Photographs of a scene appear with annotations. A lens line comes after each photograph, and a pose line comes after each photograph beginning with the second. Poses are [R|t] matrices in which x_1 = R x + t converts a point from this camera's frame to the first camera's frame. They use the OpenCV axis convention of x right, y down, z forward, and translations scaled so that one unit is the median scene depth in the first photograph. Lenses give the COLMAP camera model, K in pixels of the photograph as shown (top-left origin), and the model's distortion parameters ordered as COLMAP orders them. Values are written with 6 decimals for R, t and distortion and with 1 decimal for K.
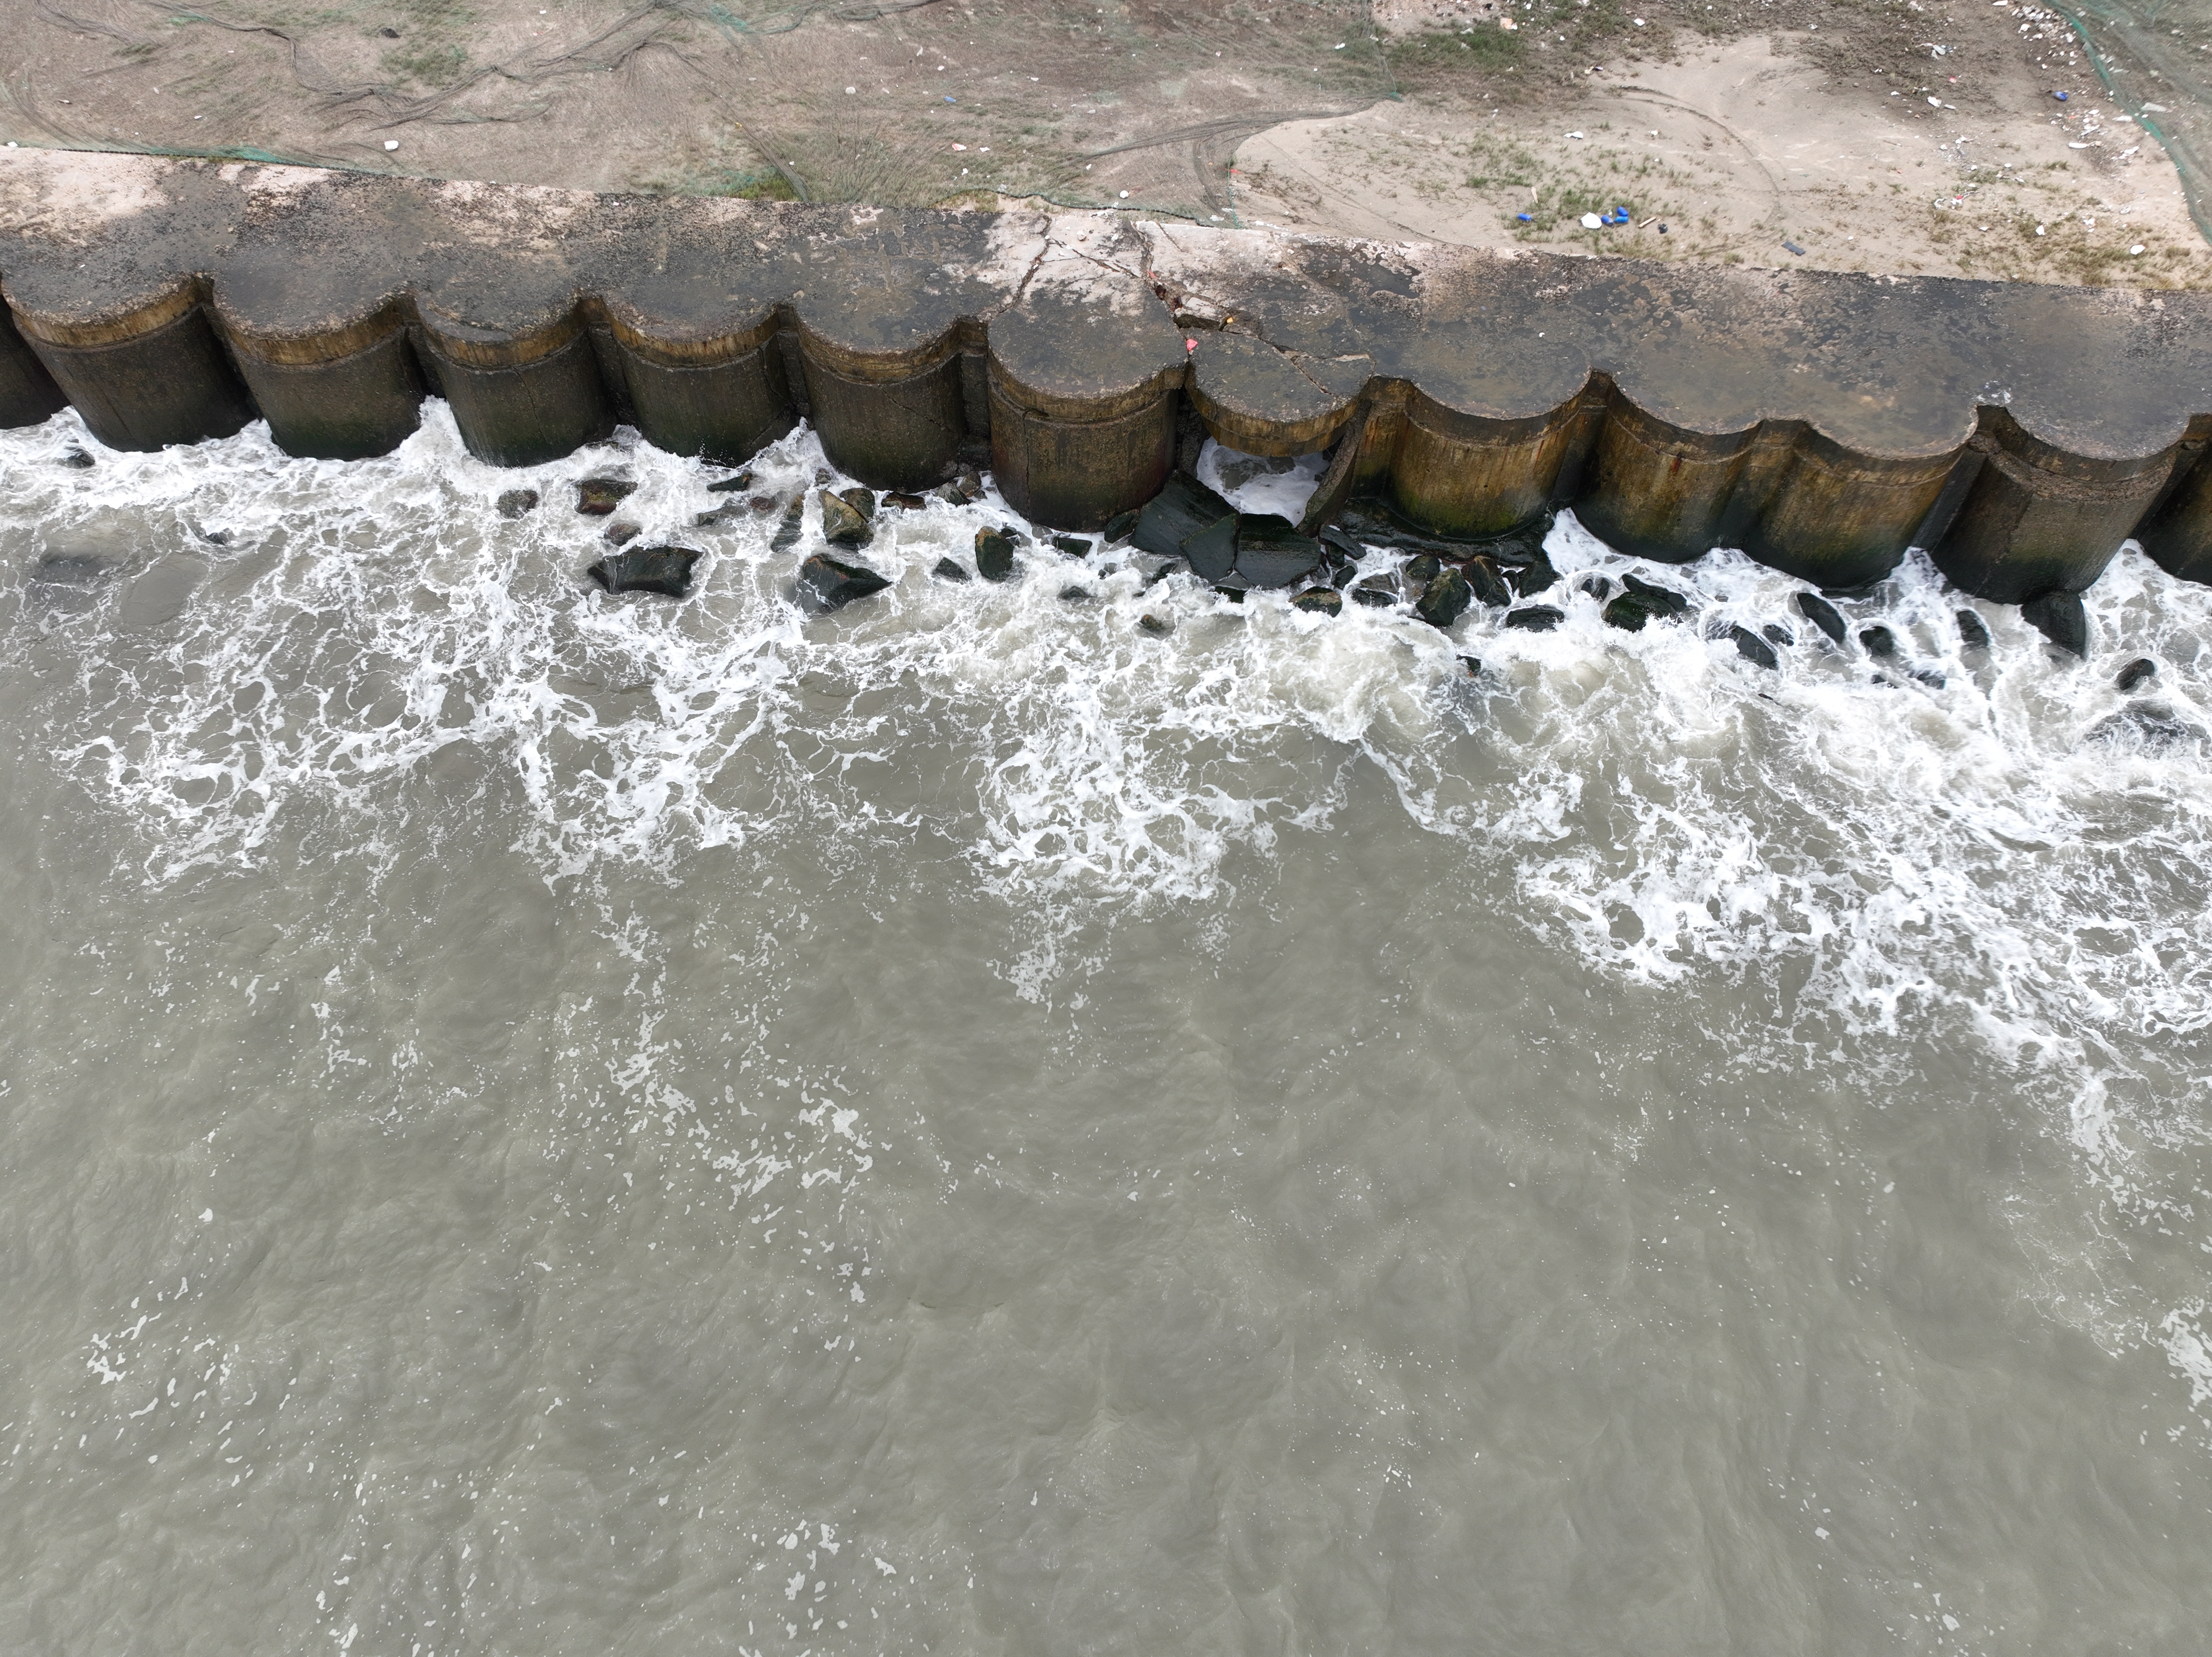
lens RADIAL K [[1582.3, 0, 1102.4], [0, 1582.3, 816.5], [0, 0, 1]] dist [-0.011817, 0.035643]
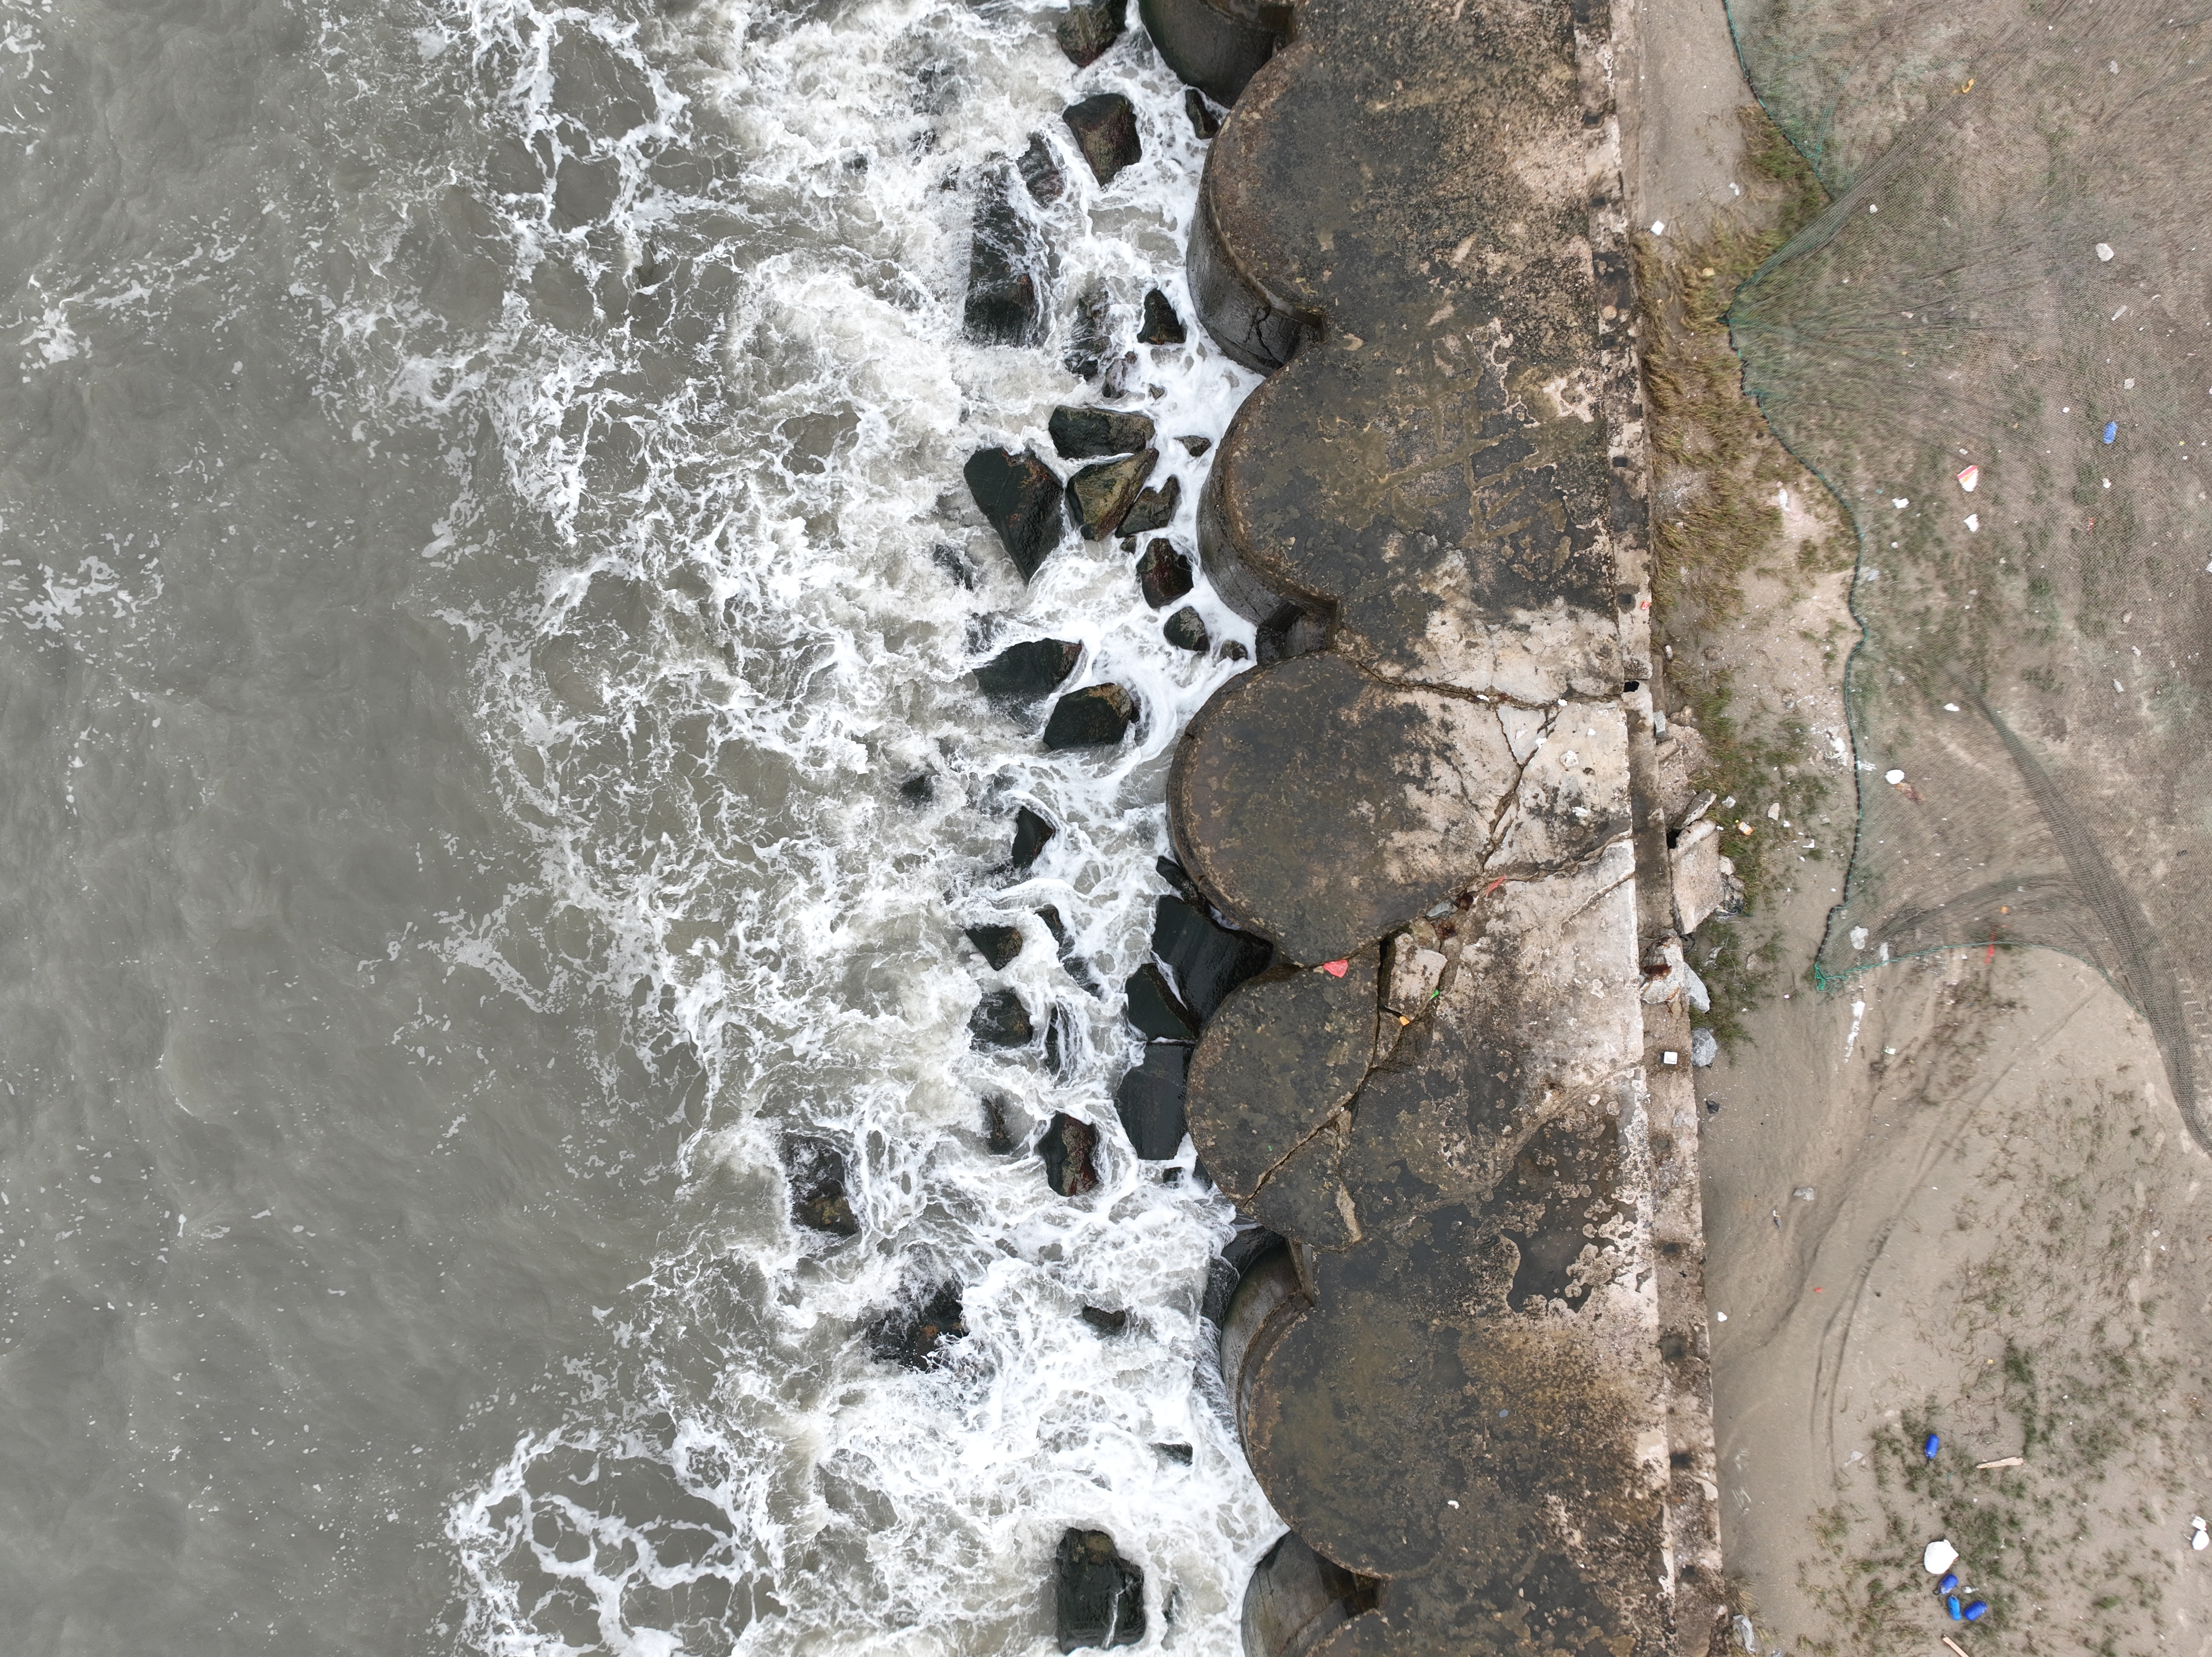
lens RADIAL K [[1507.0, 0, 1105.3], [0, 1507.0, 827.7], [0, 0, 1]] dist [0.008121, 0.011156]
pose [[0.154407, 0.987919, -0.013191, -0.006631], [-0.811648, 0.134447, 0.568464, -0.544805], [0.563370, -0.077068, 0.822603, 0.414348]]
